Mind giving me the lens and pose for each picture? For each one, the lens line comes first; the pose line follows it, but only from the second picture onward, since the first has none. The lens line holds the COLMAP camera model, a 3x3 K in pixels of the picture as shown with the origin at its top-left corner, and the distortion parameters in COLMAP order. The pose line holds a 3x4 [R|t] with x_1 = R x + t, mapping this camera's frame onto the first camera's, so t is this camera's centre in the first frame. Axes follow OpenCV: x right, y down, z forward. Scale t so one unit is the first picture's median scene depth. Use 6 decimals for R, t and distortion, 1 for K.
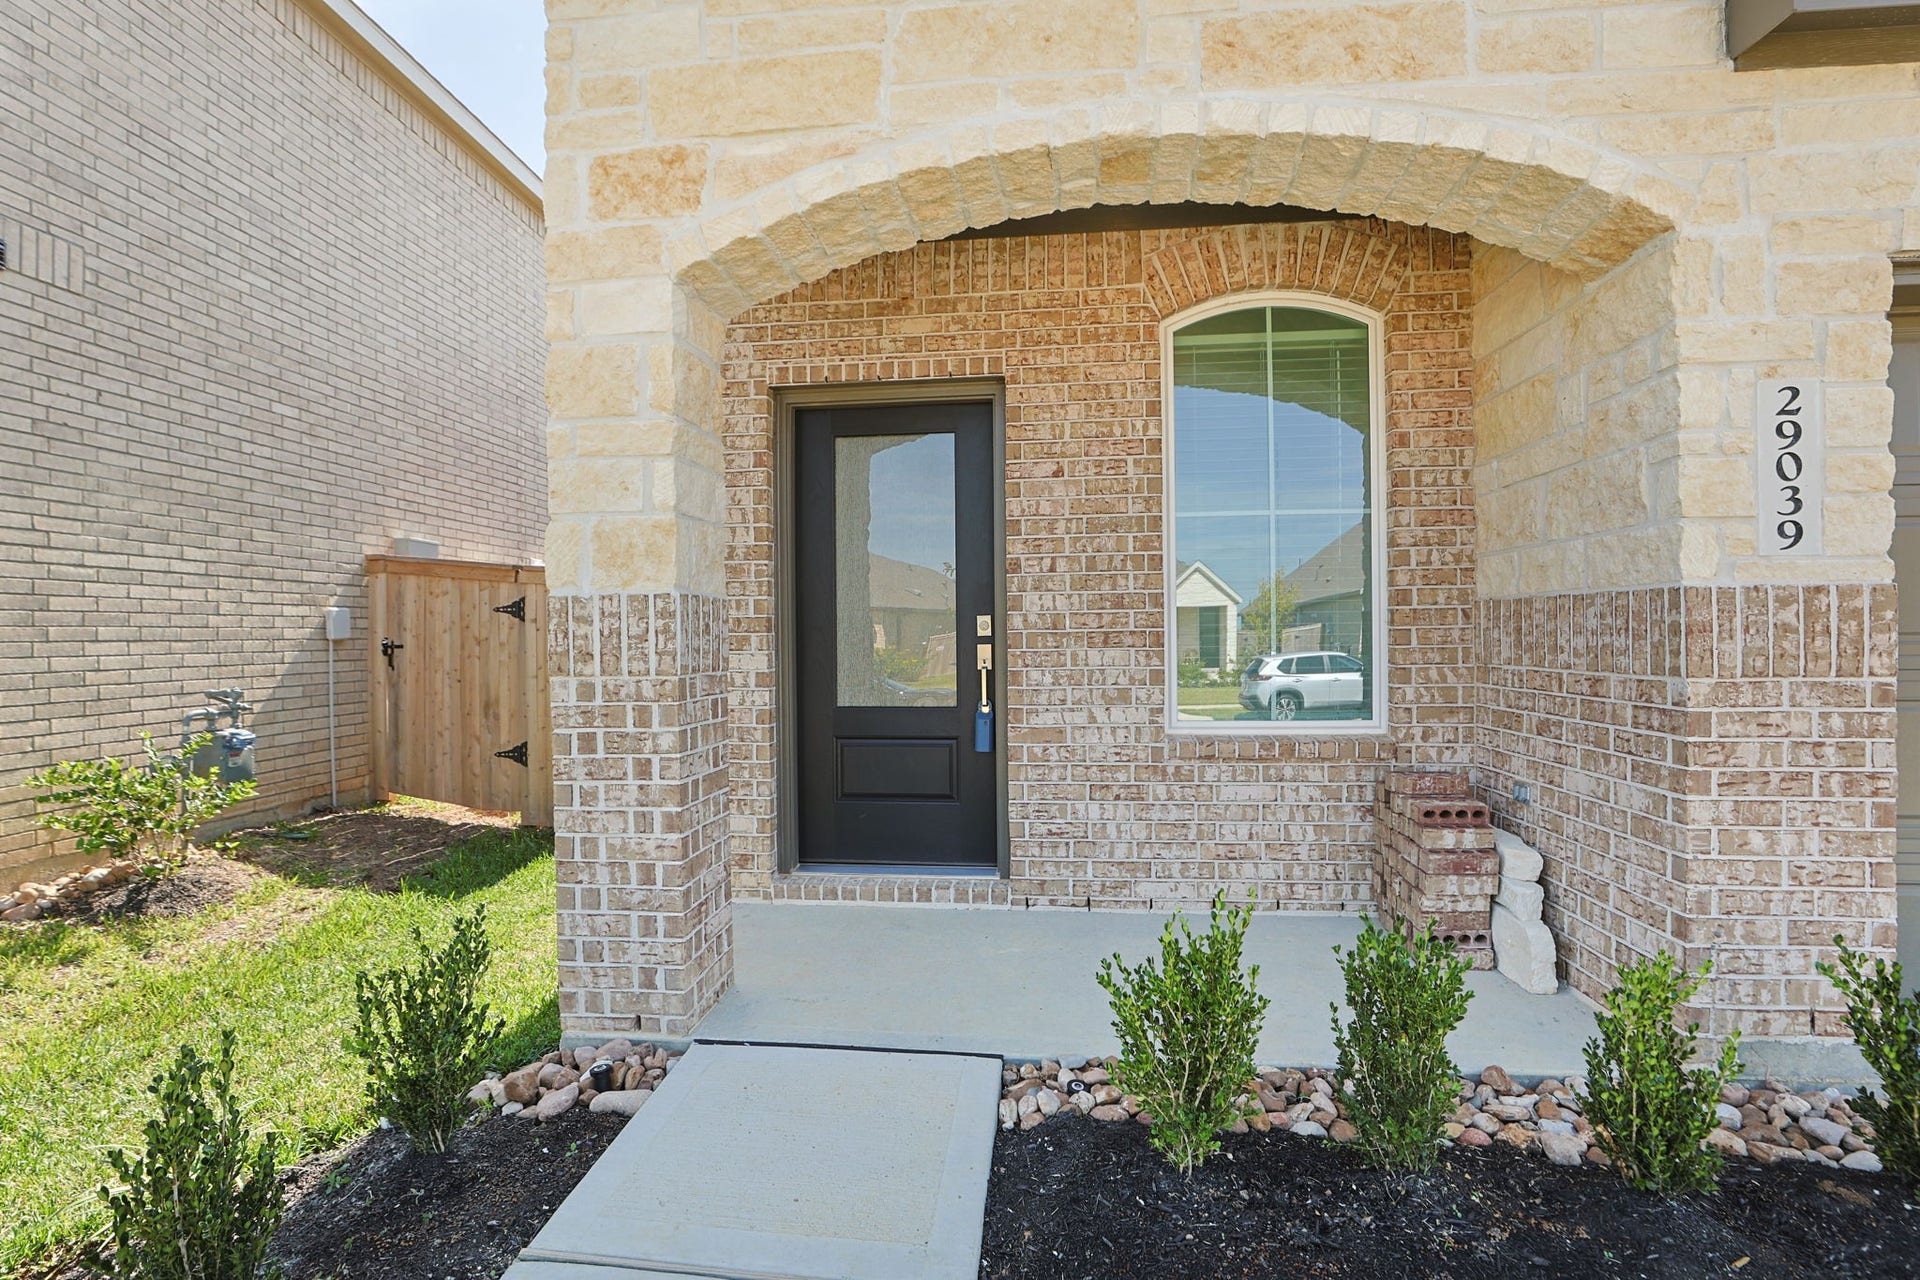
lens RADIAL K [[878.8, 0, 955.5], [0, 878.8, 635.8], [0, 0, 1]] dist [-0.029398, 0.000958]
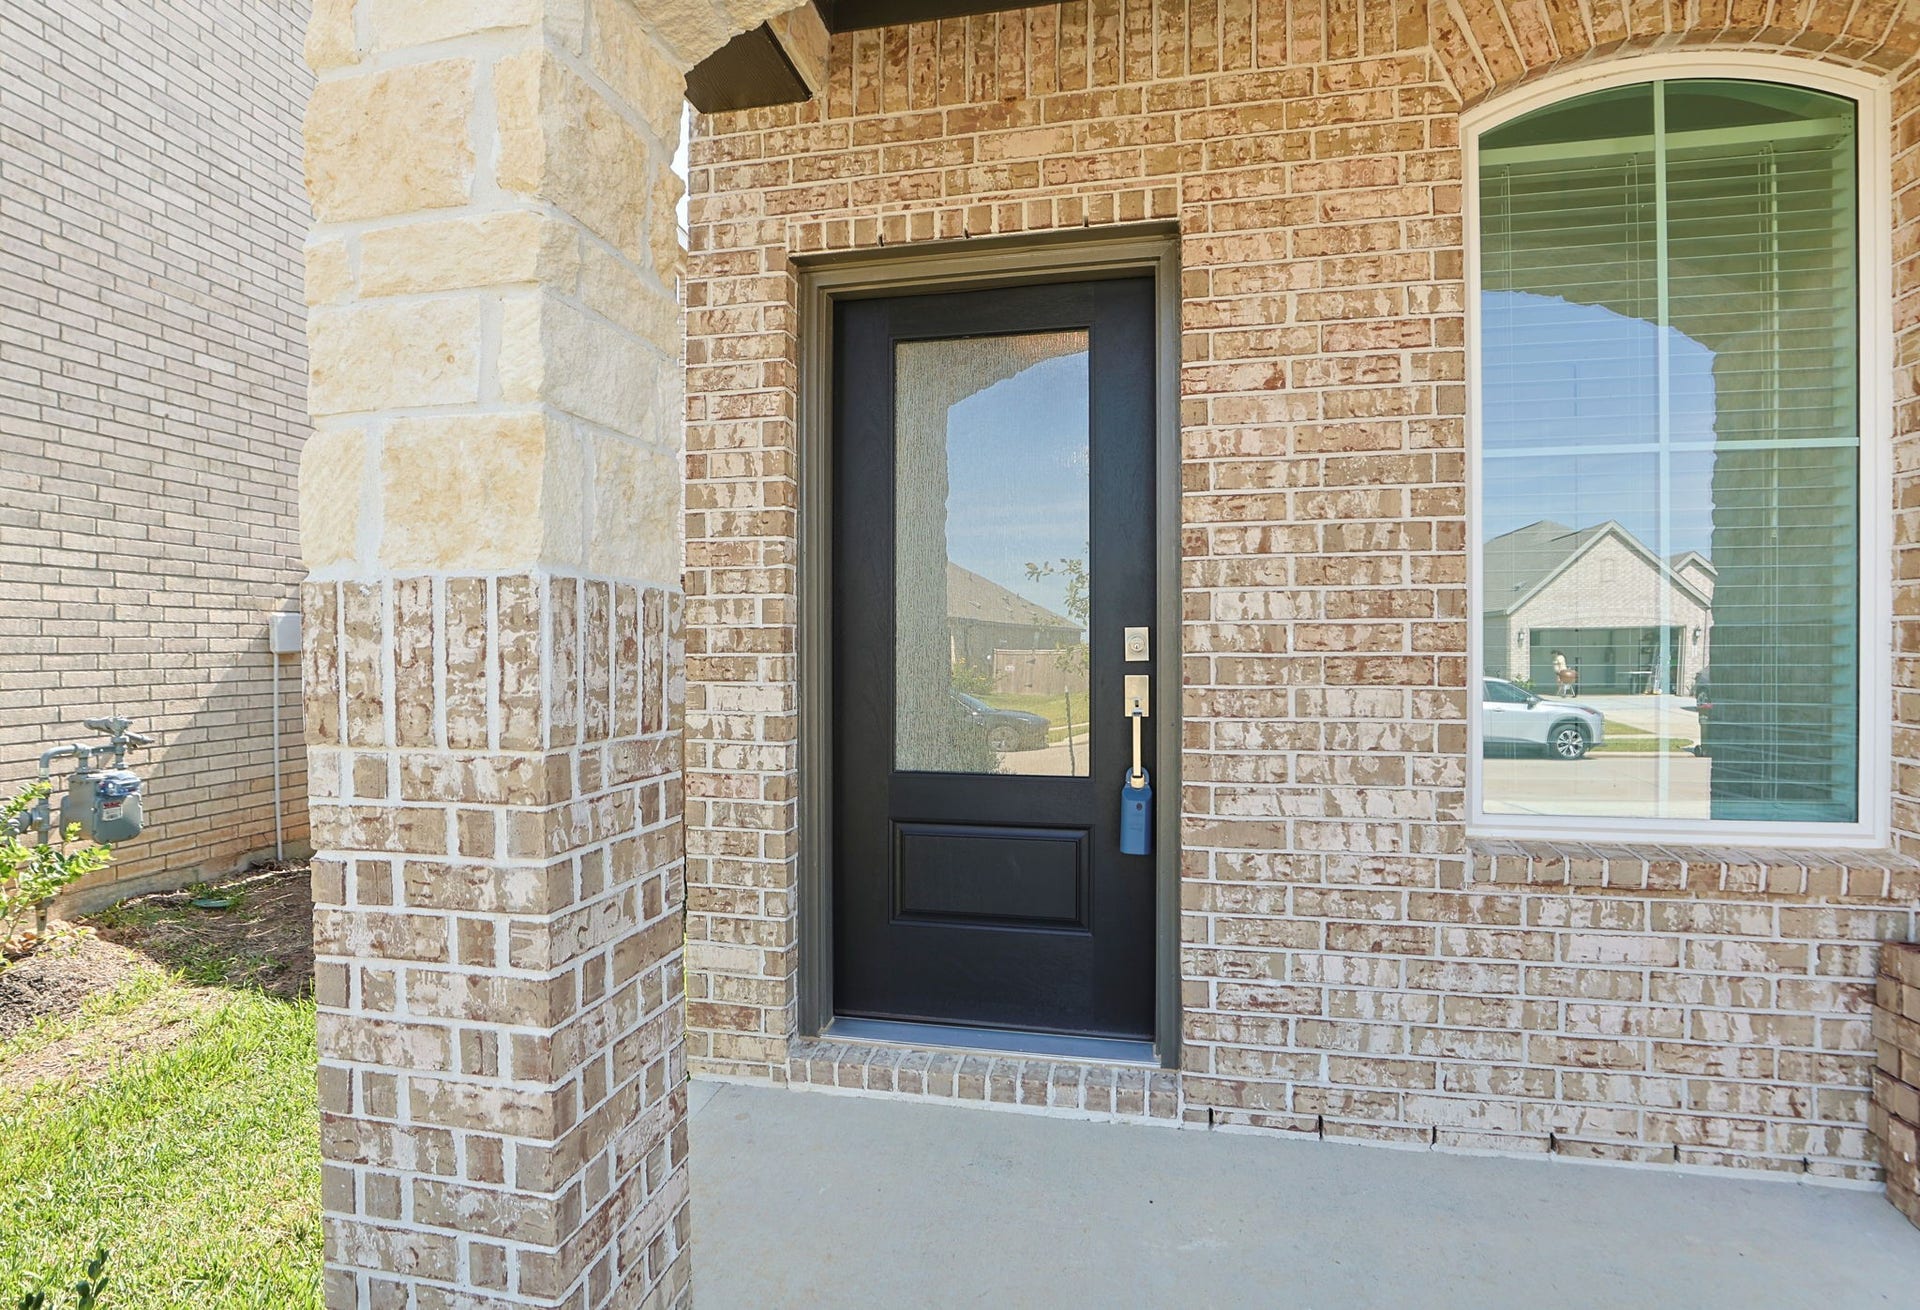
lens RADIAL K [[910.3, 0, 944.9], [0, 910.3, 654.6], [0, 0, 1]] dist [-0.026191, -0.000085]
pose [[0.995358, 0.009116, -0.095808, -0.040700], [-0.008528, 0.999942, 0.006551, -0.007852], [0.095862, -0.005704, 0.995378, 0.383260]]
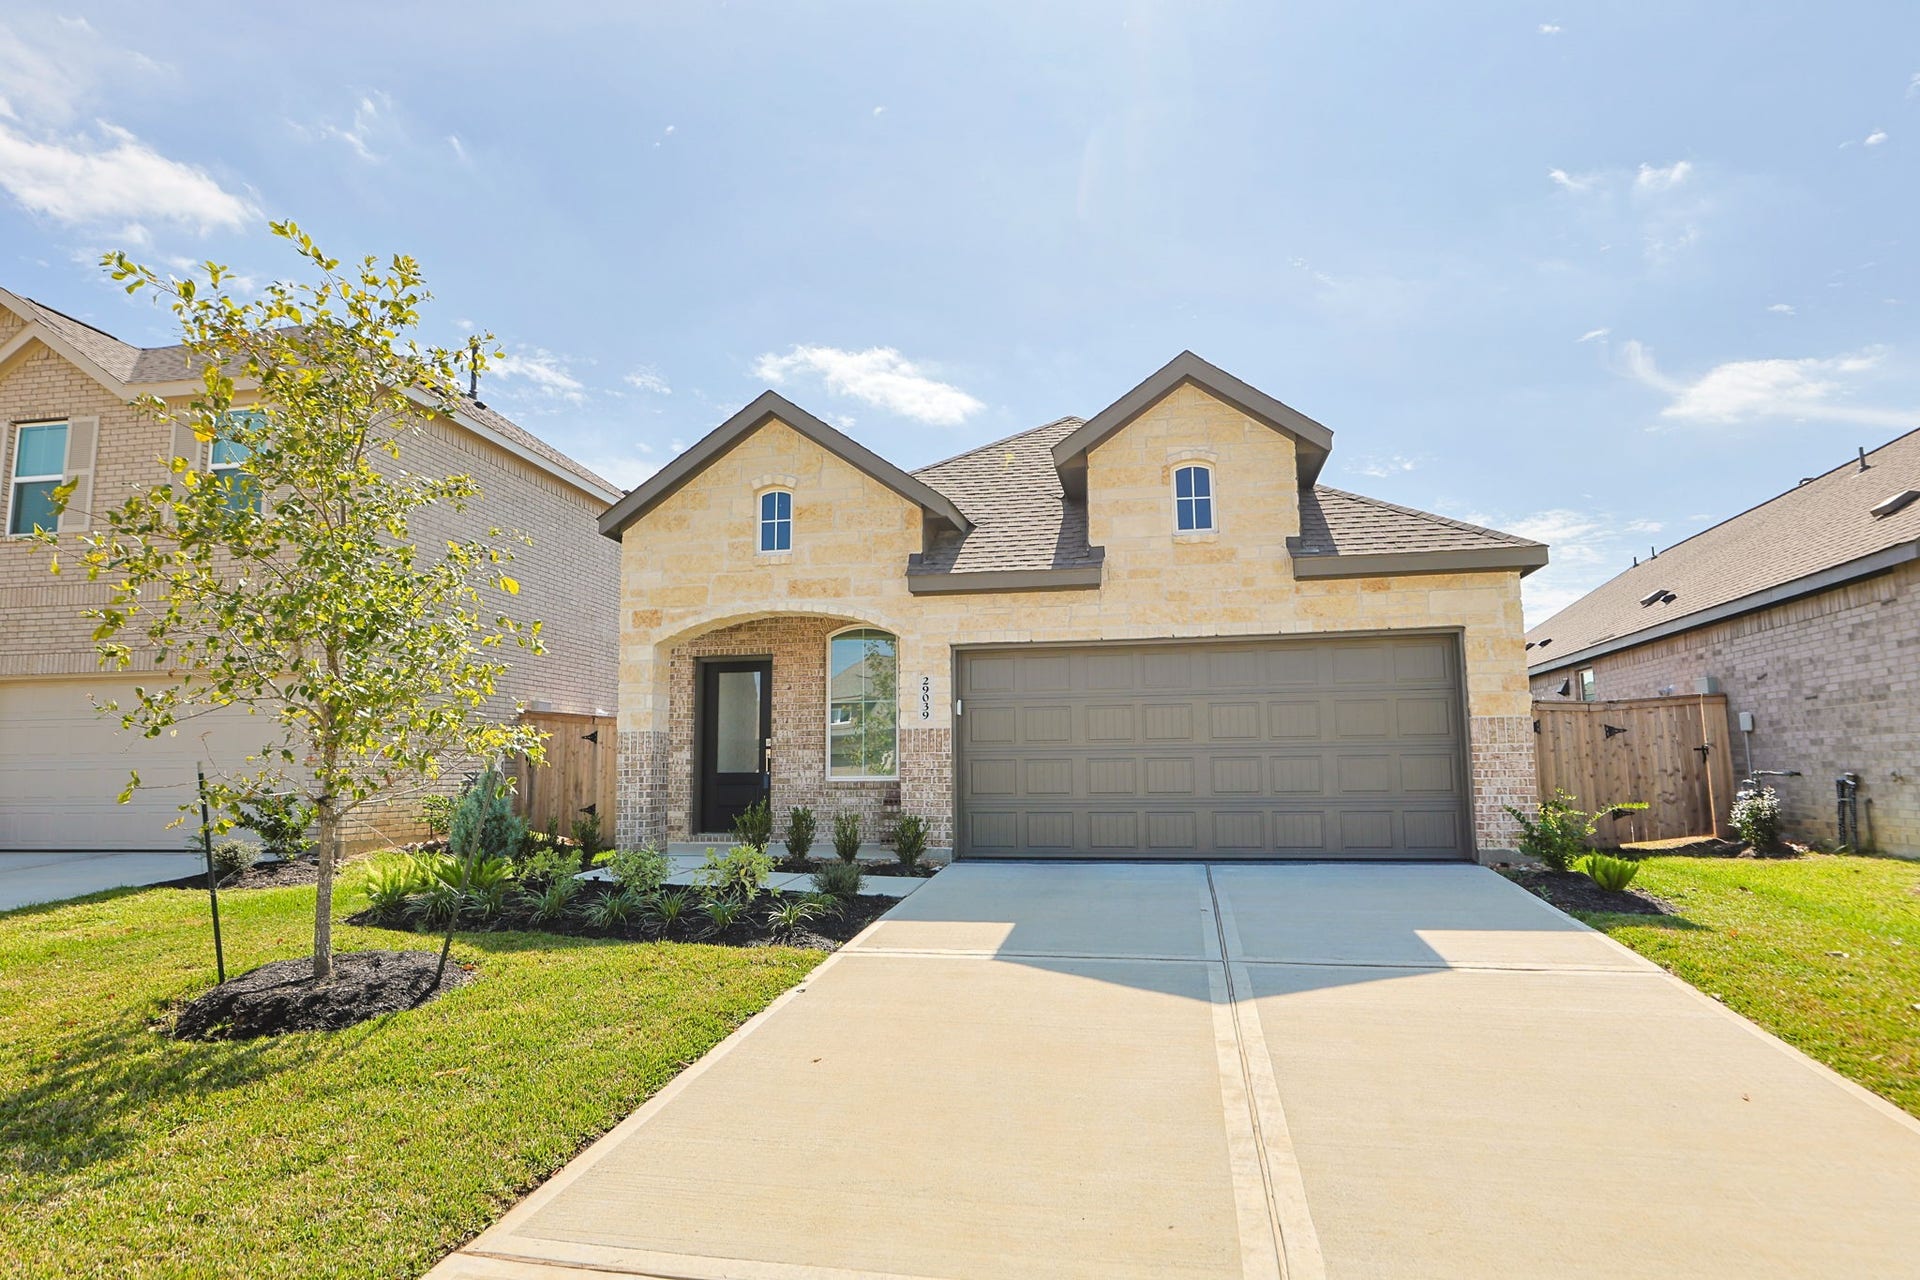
lens RADIAL K [[1046.4, 0, 972.9], [0, 1046.4, 655.0], [0, 0, 1]] dist [-0.030600, 0.003635]
pose [[0.997022, -0.009178, -0.076574, 0.966501], [0.000478, 0.993611, -0.112856, 0.090303], [0.077121, 0.112484, 0.990656, -2.317218]]
